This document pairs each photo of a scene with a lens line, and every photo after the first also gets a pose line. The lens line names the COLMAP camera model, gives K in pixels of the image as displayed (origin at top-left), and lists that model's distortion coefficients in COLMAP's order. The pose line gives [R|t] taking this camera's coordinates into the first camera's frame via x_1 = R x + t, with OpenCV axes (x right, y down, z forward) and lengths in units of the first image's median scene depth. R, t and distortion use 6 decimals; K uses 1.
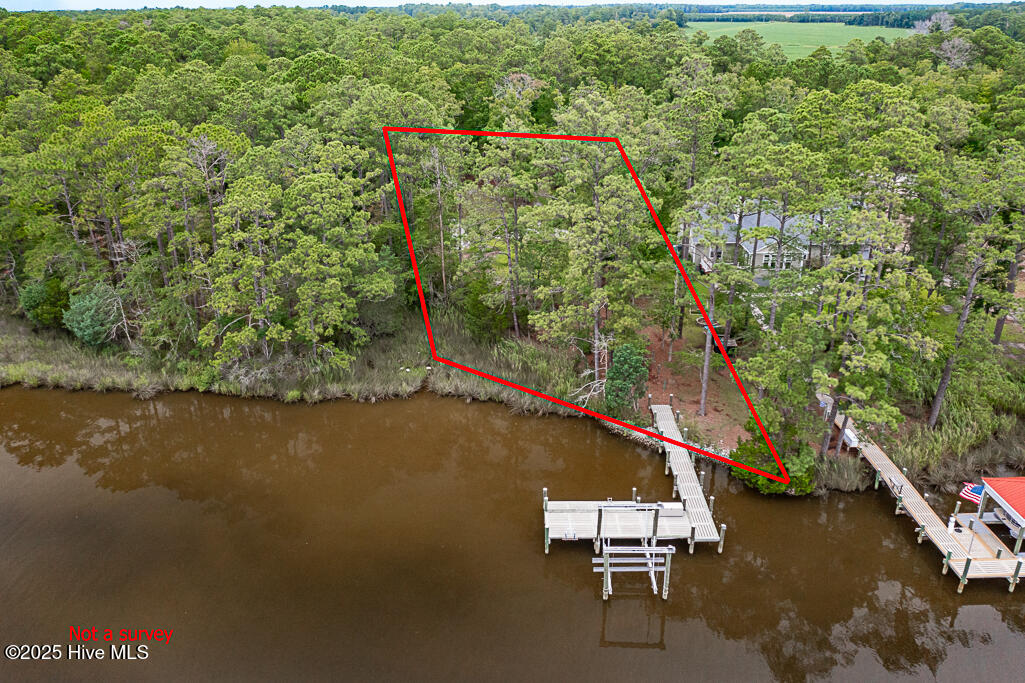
lens RADIAL K [[804.9, 0, 512.5], [0, 804.9, 341.5], [0, 0, 1]] dist [-0.021562, 0.007102]
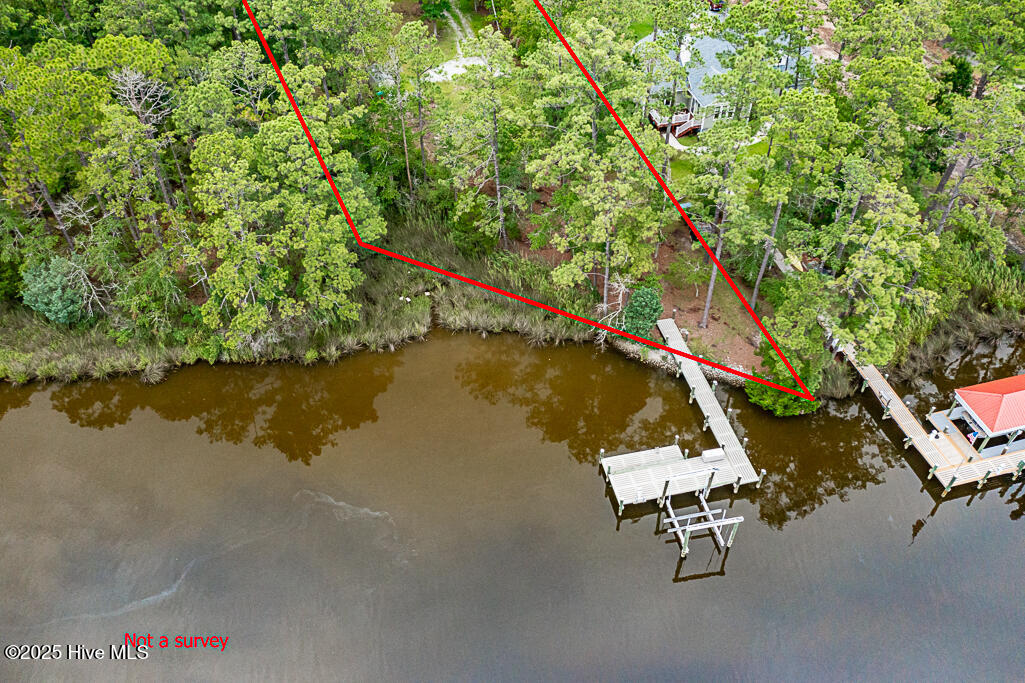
lens RADIAL K [[804.9, 0, 512.5], [0, 804.9, 341.5], [0, 0, 1]] dist [-0.021562, 0.007102]
pose [[0.975108, -0.156709, 0.156867, -0.224683], [0.088947, 0.924498, 0.370664, -0.369351], [-0.203109, -0.347484, 0.915424, 0.043491]]
